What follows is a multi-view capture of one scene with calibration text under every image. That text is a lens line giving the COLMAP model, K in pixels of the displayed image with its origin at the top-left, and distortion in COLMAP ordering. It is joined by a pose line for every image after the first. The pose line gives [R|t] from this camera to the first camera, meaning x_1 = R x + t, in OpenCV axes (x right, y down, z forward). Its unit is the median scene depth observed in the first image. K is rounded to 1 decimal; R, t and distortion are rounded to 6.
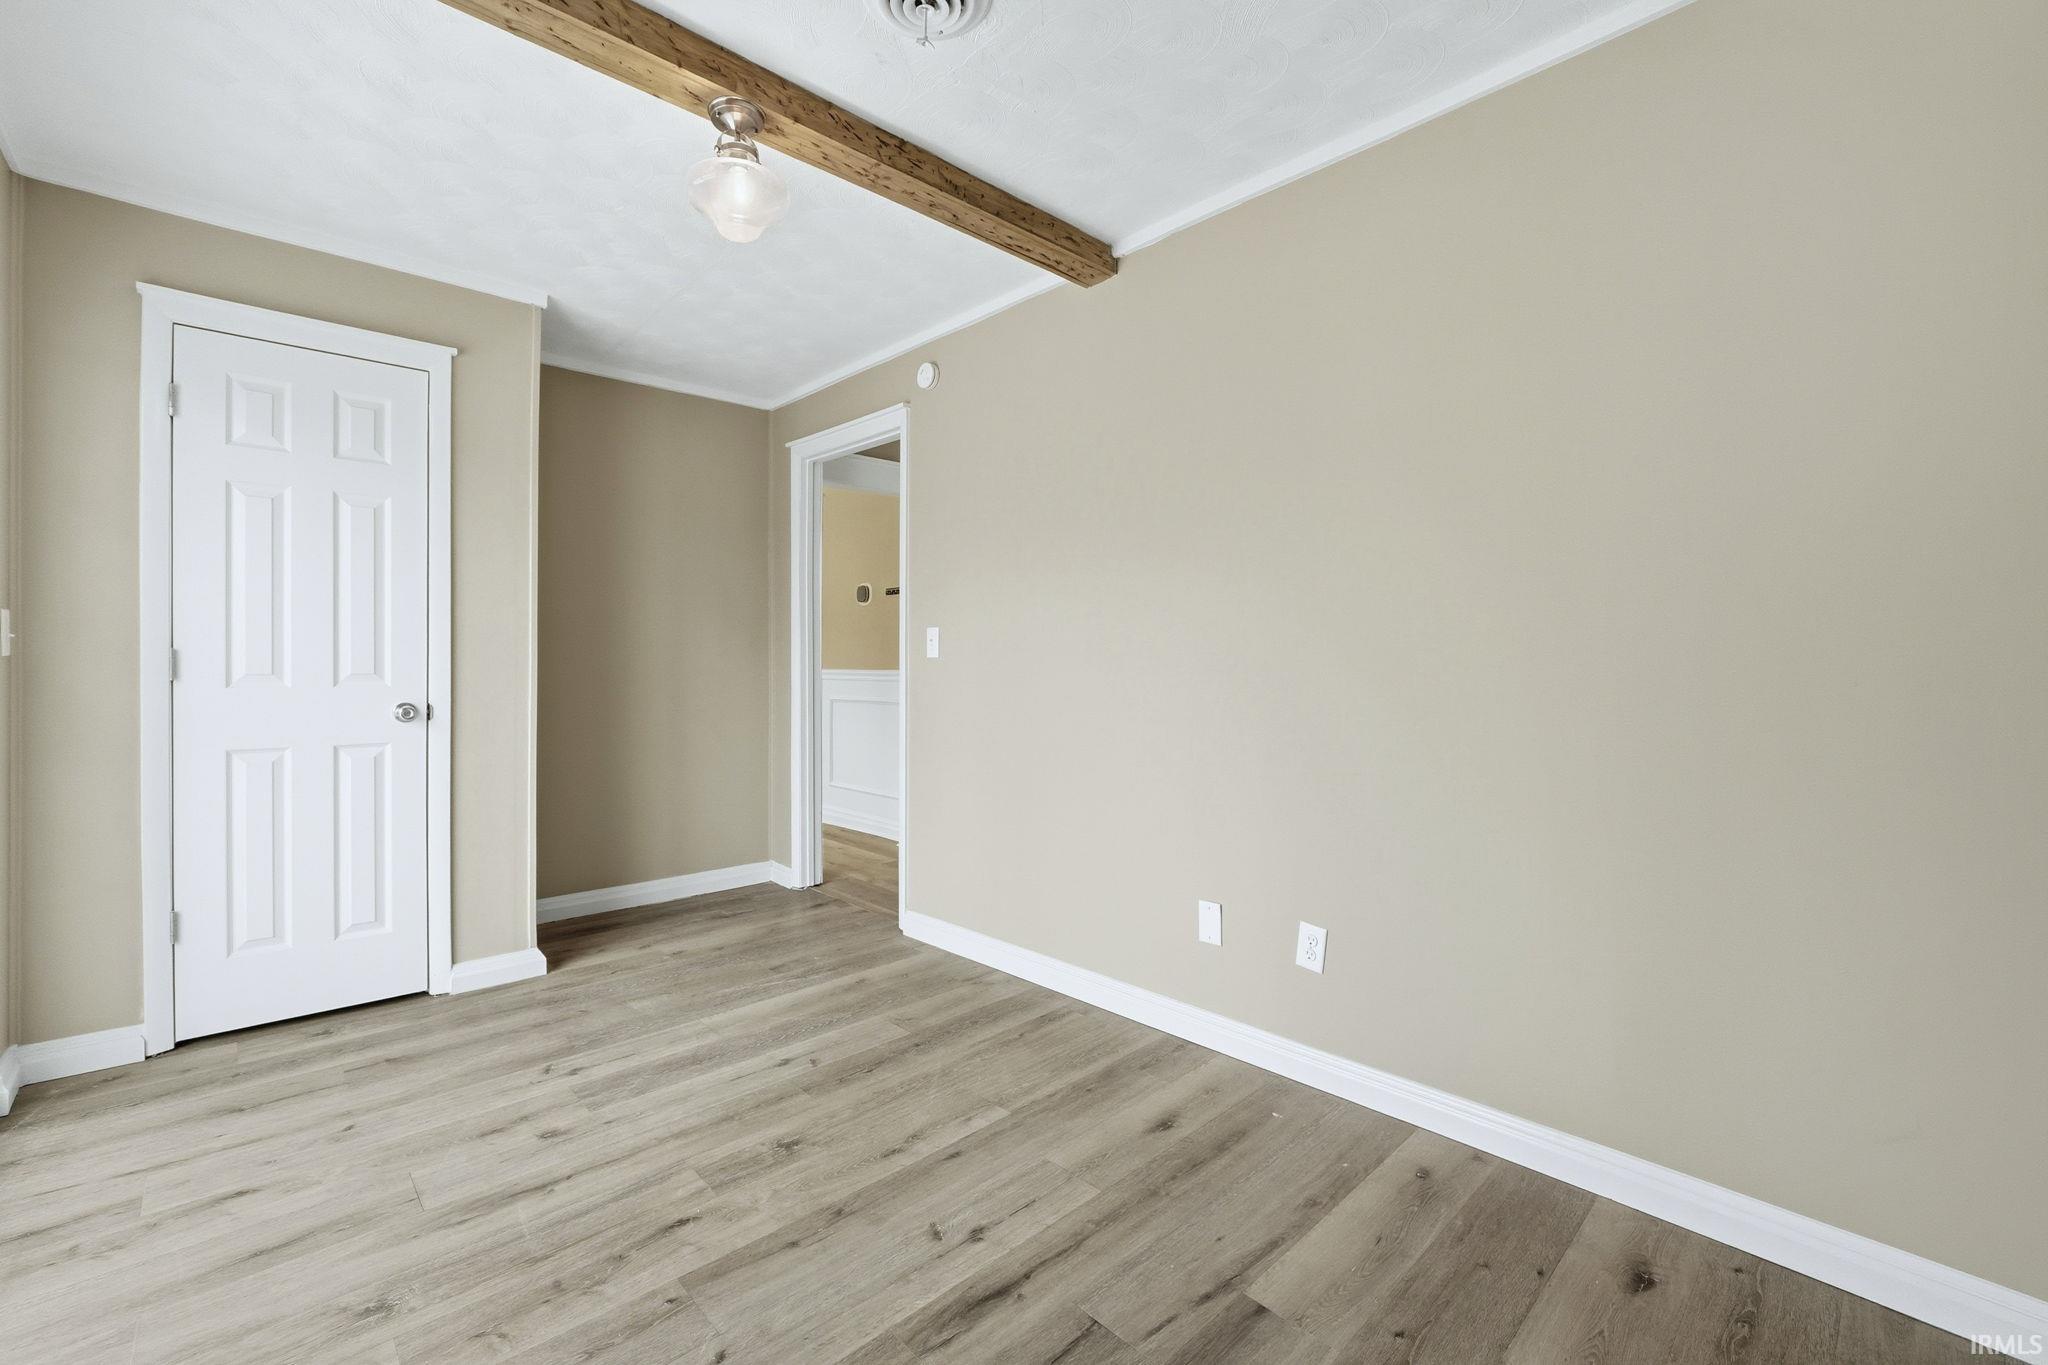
lens RADIAL K [[865.5, 0, 1017.7], [0, 865.5, 684.1], [0, 0, 1]] dist [-0.022985, 0.006426]
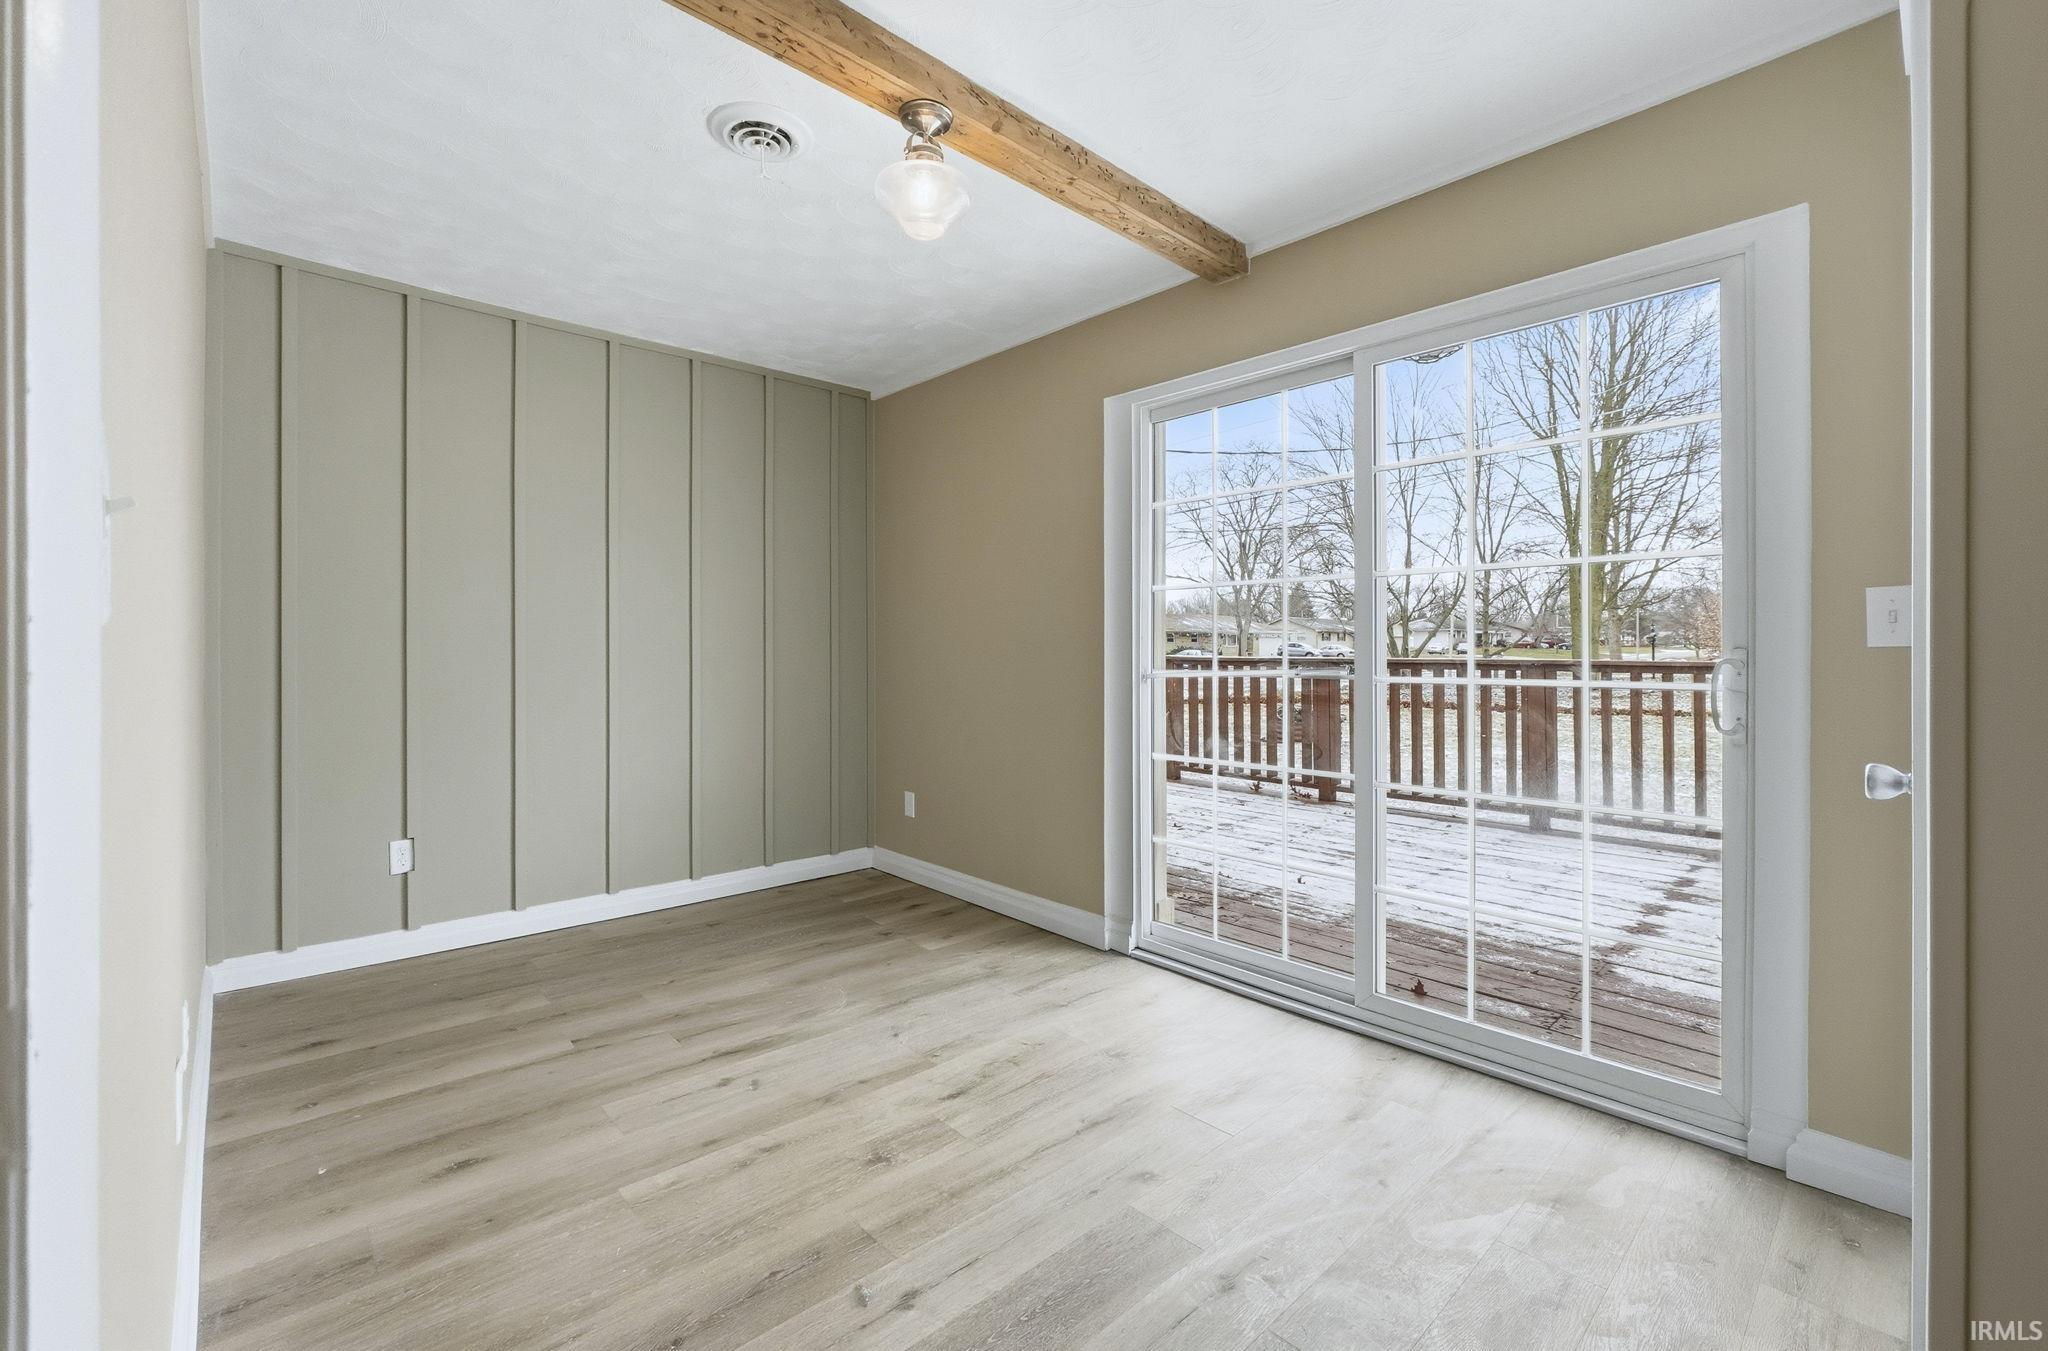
lens RADIAL K [[866.3, 0, 1016.0], [0, 866.3, 660.0], [0, 0, 1]] dist [-0.018127, -0.000102]
pose [[-0.999920, -0.008302, 0.009491, -0.432778], [-0.007942, 0.999268, 0.037410, -0.053685], [-0.009794, 0.037332, -0.999255, 1.971186]]
